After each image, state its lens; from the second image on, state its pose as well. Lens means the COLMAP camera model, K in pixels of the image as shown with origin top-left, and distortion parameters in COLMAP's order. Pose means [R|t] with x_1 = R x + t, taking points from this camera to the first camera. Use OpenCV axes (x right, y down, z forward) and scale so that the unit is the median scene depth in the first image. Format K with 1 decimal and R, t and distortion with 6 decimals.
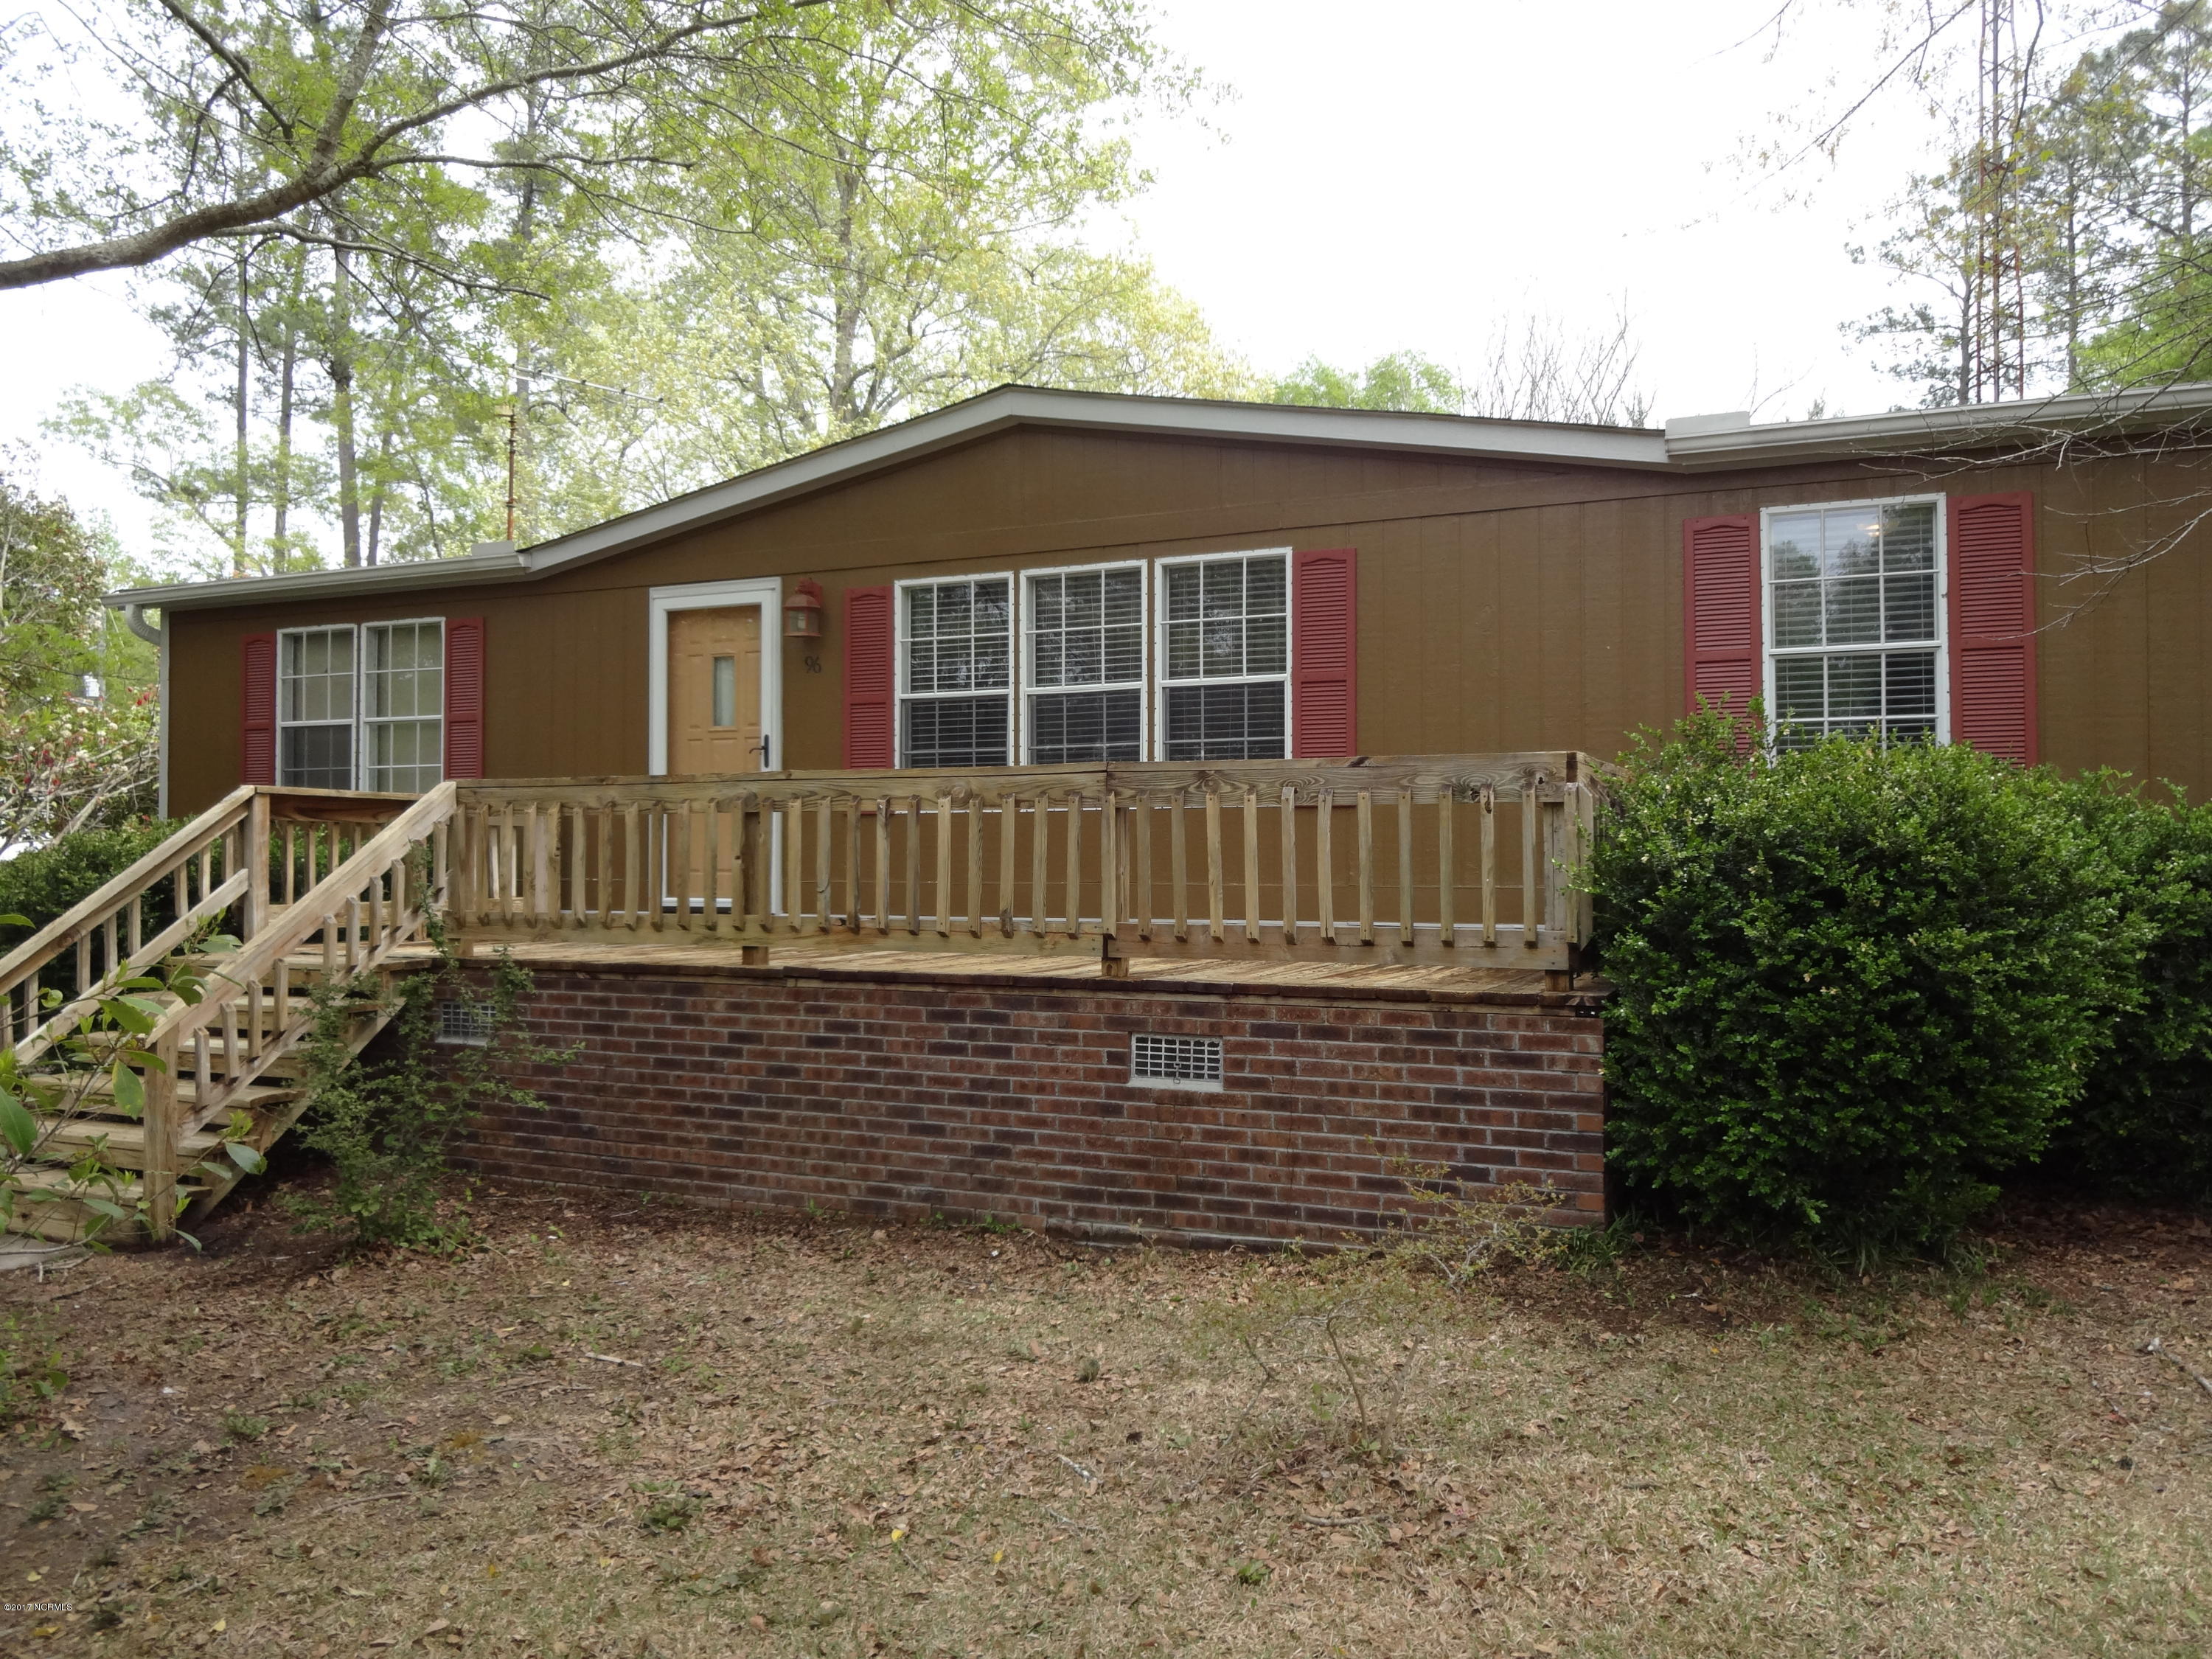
lens RADIAL K [[1615.6, 0, 1120.3], [0, 1615.6, 818.0], [0, 0, 1]] dist [-0.037471, -0.006620]
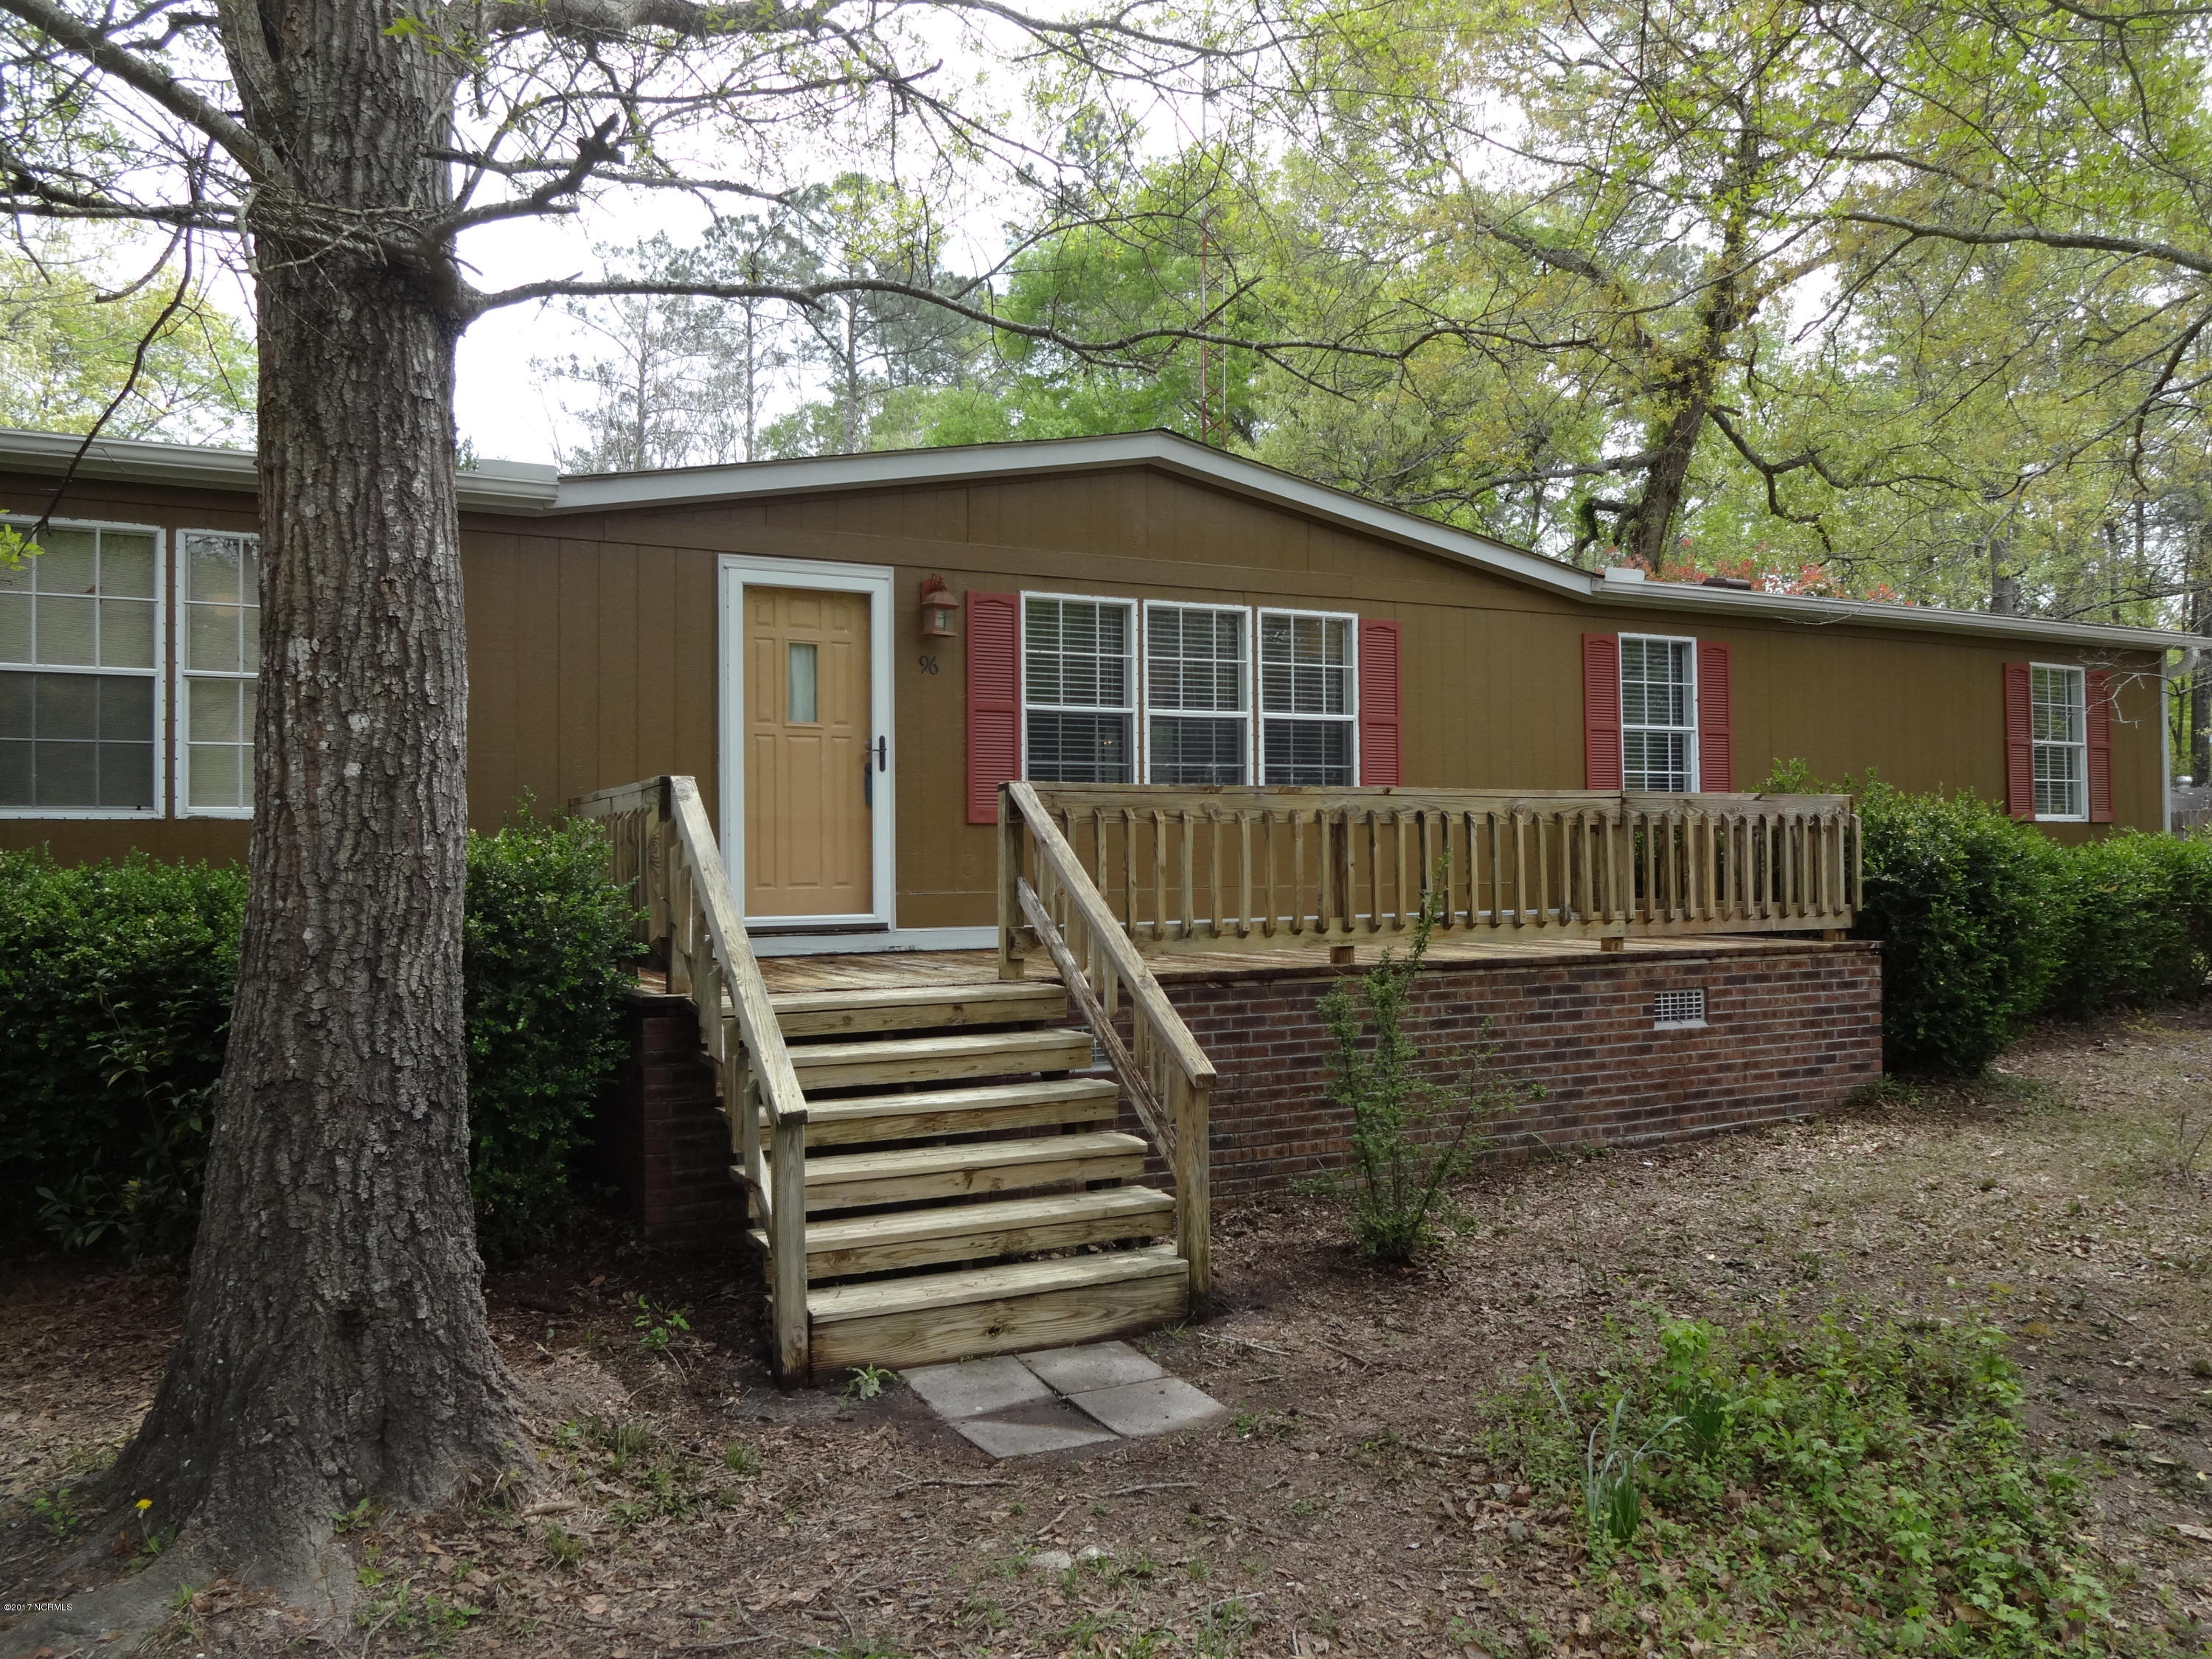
lens RADIAL K [[1615.6, 0, 1125.4], [0, 1615.6, 843.8], [0, 0, 1]] dist [-0.037471, -0.006620]
pose [[0.642237, 0.005193, 0.766489, -0.929811], [-0.008580, 0.999963, 0.000414, 0.008952], [-0.766458, -0.006842, 0.642258, 0.334024]]
